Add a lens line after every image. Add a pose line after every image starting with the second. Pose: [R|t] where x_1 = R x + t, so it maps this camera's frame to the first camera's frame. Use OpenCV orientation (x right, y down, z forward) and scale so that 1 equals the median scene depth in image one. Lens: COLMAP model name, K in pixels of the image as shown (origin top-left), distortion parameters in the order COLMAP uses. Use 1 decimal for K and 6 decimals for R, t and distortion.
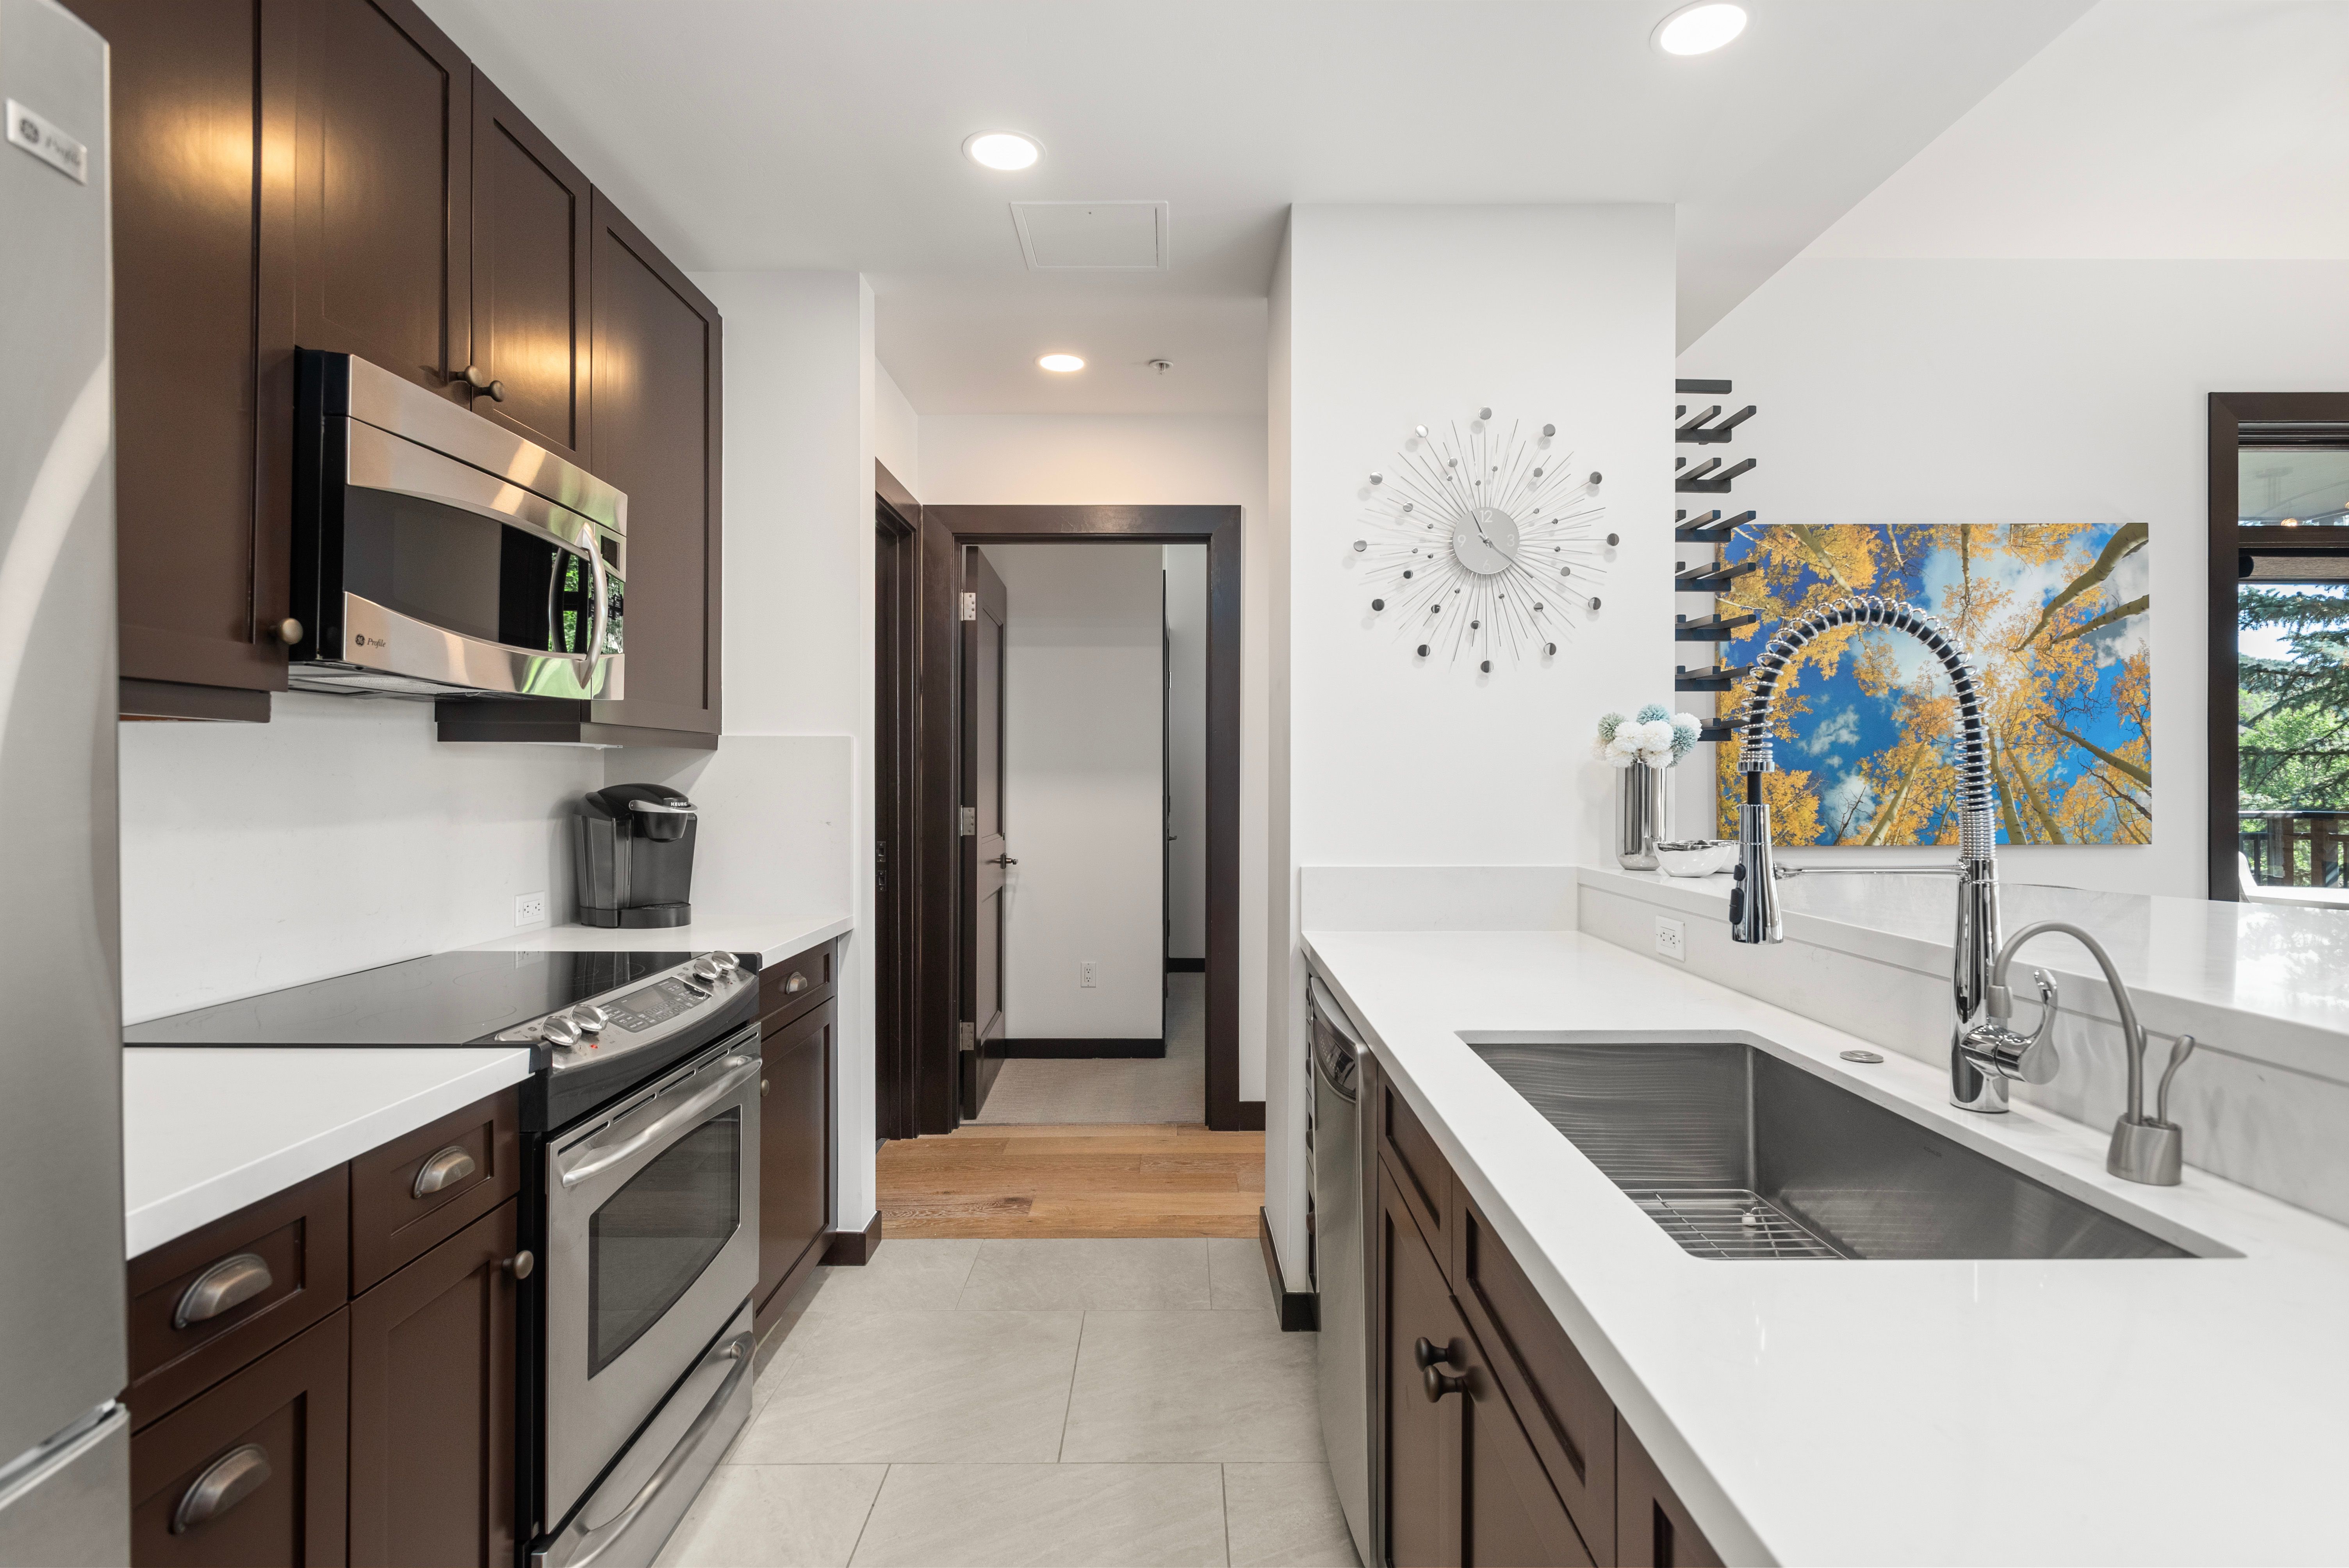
lens RADIAL K [[1132.0, 0, 1187.2], [0, 1132.0, 777.7], [0, 0, 1]] dist [0.000509, 0.000014]
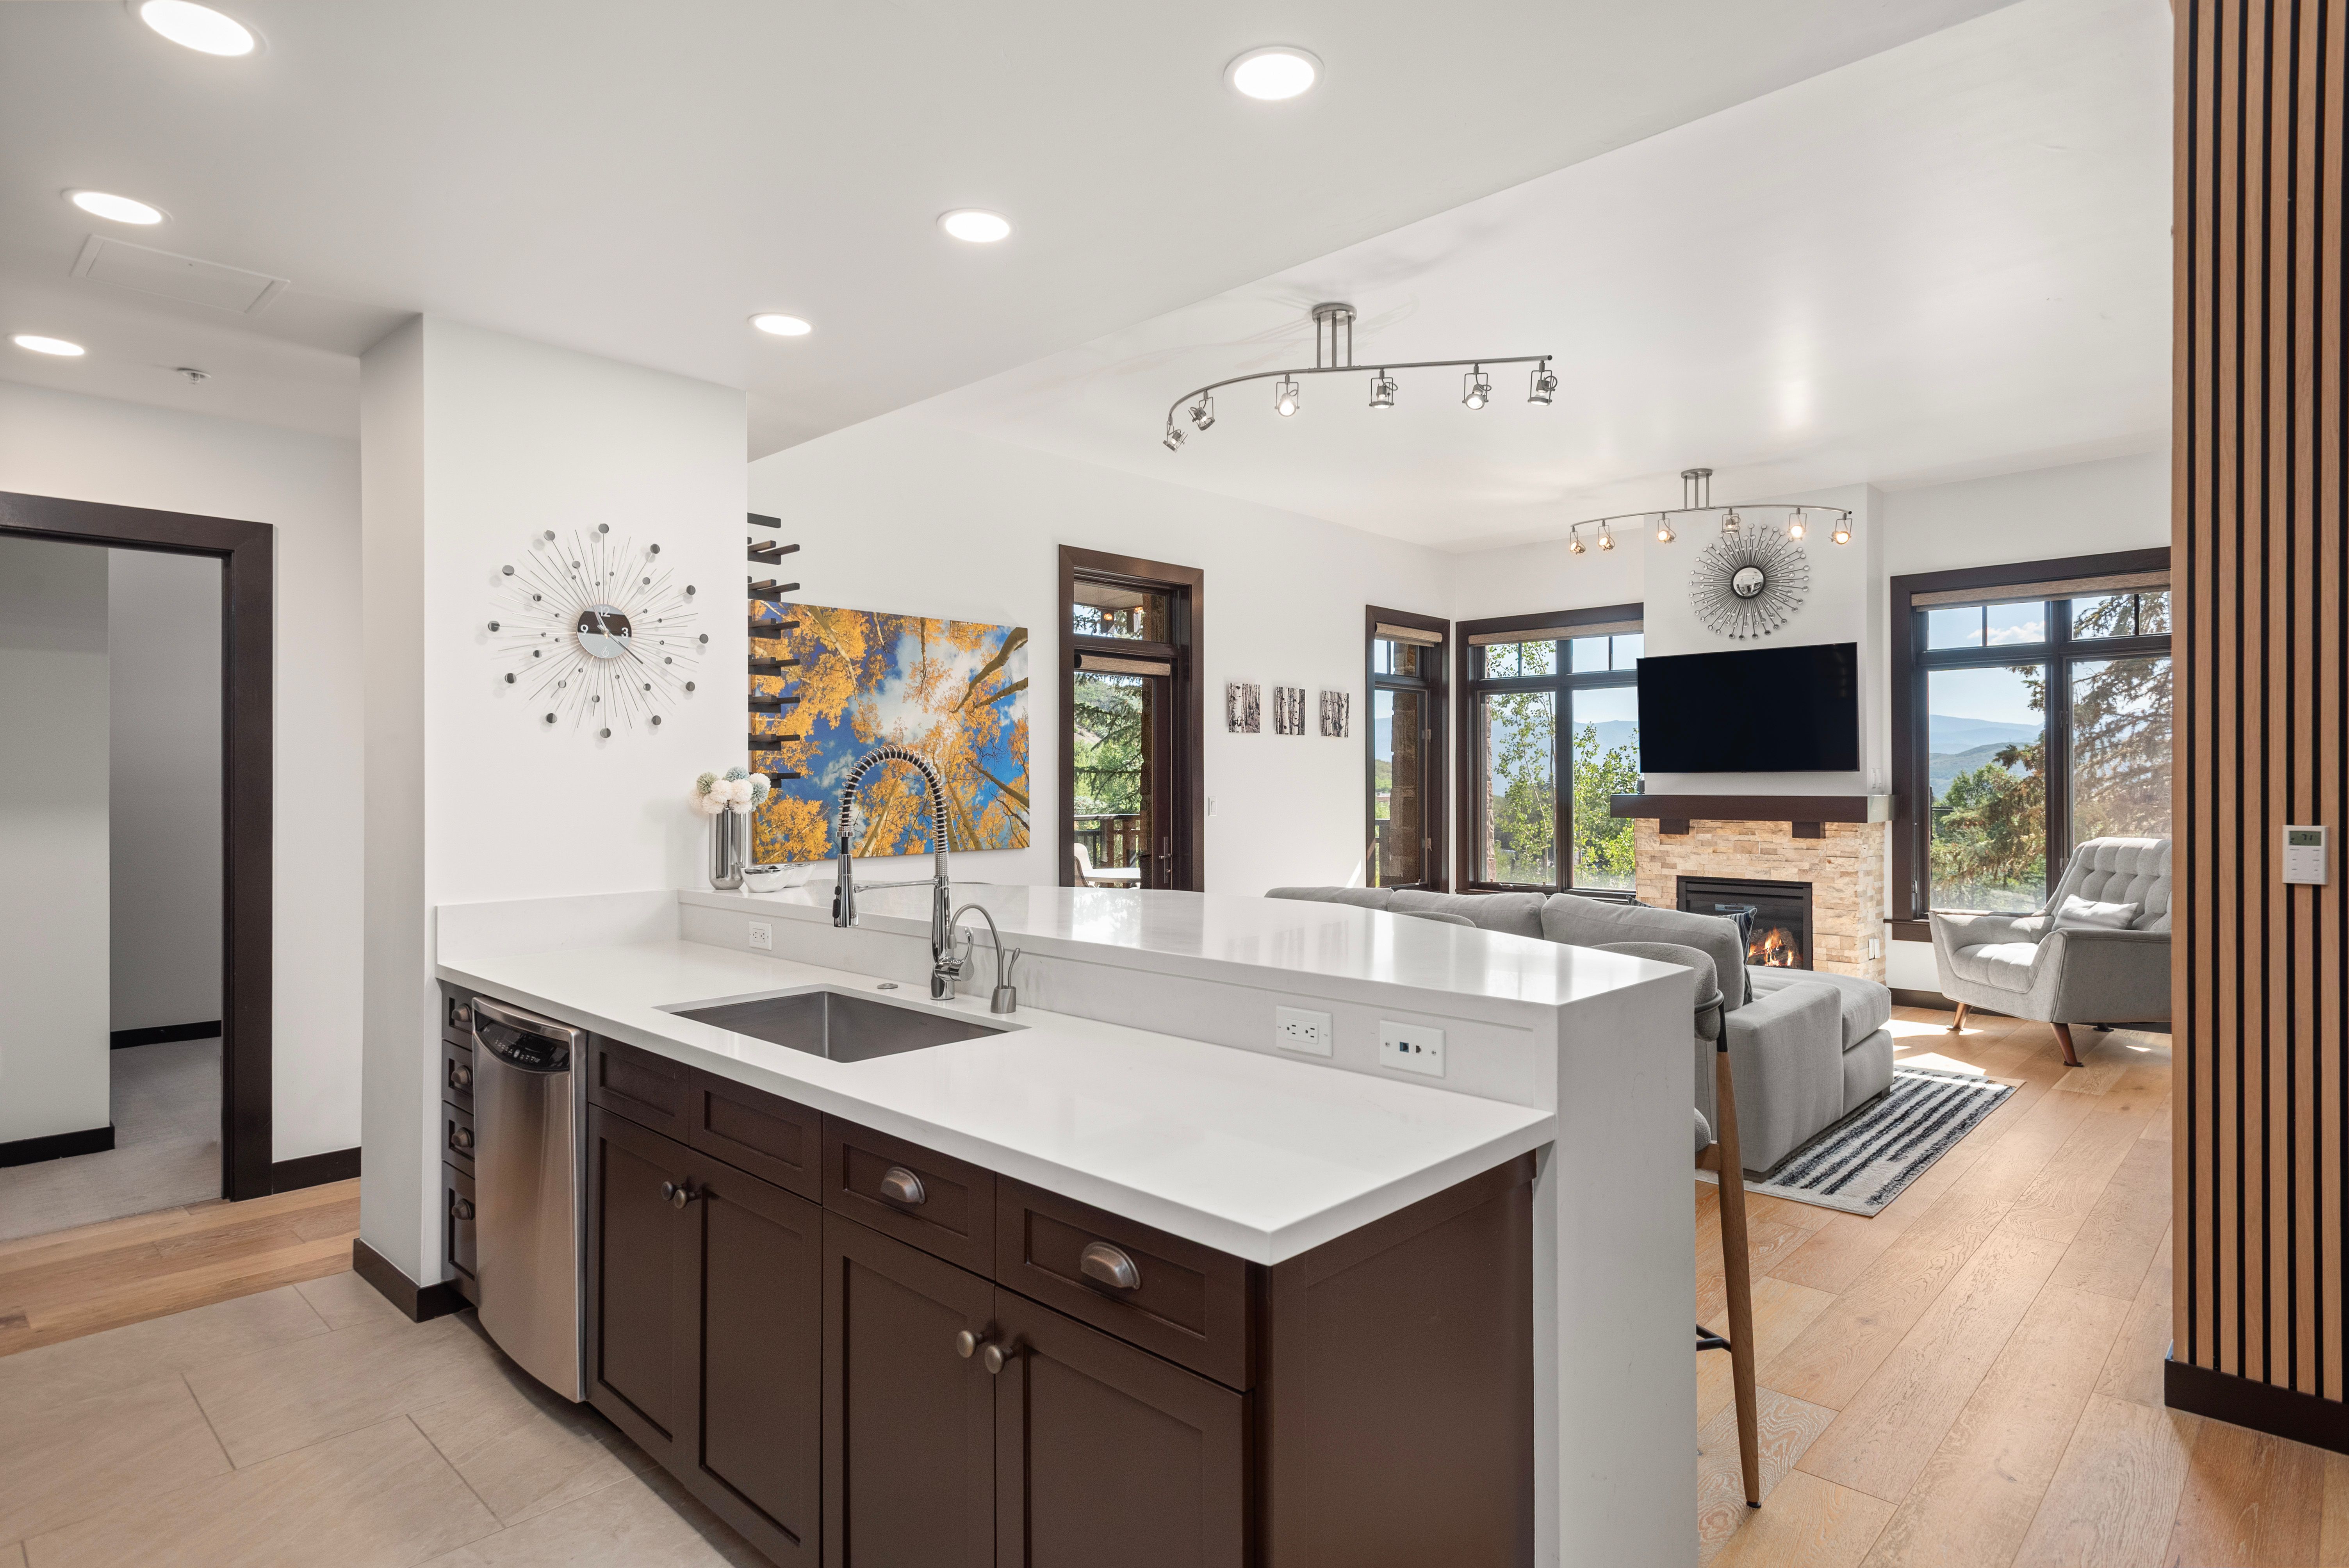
lens RADIAL K [[1262.3, 0, 1172.8], [0, 1262.3, 776.7], [0, 0, 1]] dist [0.017685, -0.000388]
pose [[0.692463, -0.000579, 0.721453, -0.204856], [0.000566, 1.000000, 0.000260, -0.033663], [-0.721453, 0.000228, 0.692464, -0.273389]]
